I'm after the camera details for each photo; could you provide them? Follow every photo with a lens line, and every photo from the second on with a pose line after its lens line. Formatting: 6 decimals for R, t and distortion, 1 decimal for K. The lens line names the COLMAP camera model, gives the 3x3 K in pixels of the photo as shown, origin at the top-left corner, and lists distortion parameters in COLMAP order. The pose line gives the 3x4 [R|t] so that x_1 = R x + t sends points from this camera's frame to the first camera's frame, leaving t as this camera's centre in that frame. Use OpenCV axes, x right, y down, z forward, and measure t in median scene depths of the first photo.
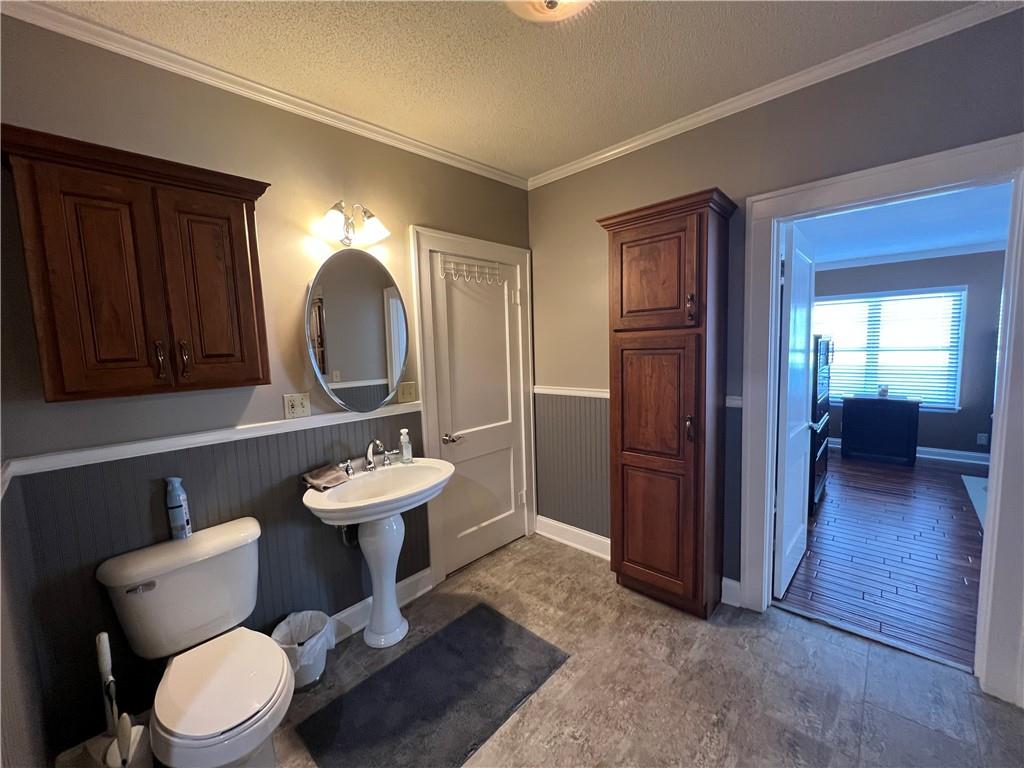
lens RADIAL K [[408.8, 0, 512.0], [0, 408.8, 384.0], [0, 0, 1]] dist [0.000675, 0.000264]
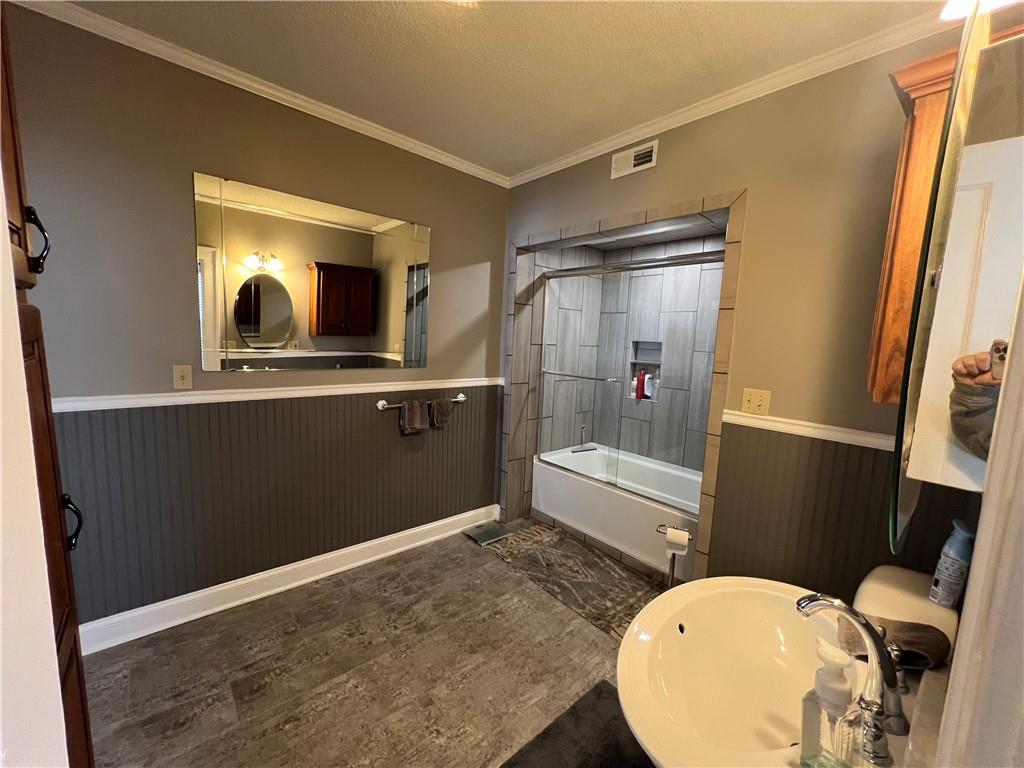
lens RADIAL K [[408.8, 0, 512.0], [0, 408.8, 384.0], [0, 0, 1]] dist [0.000675, 0.000264]
pose [[-0.995002, -0.018000, 0.098222, -0.100686], [0.002315, 0.979198, 0.202895, -0.153377], [-0.099831, 0.202108, -0.974262, 1.656708]]
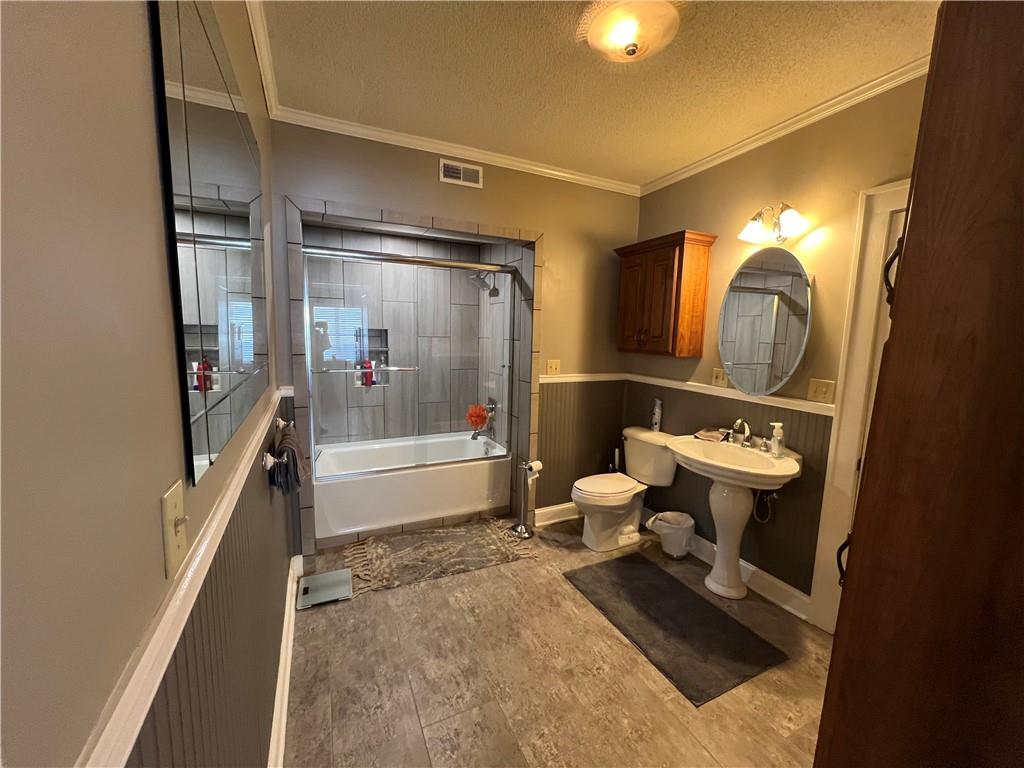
lens RADIAL K [[408.8, 0, 512.0], [0, 408.8, 384.0], [0, 0, 1]] dist [0.000675, 0.000264]
pose [[-0.367429, 0.148622, -0.918100, 1.136434], [-0.096231, 0.975776, 0.196471, -0.148350], [0.925060, 0.160539, -0.344227, 0.971918]]
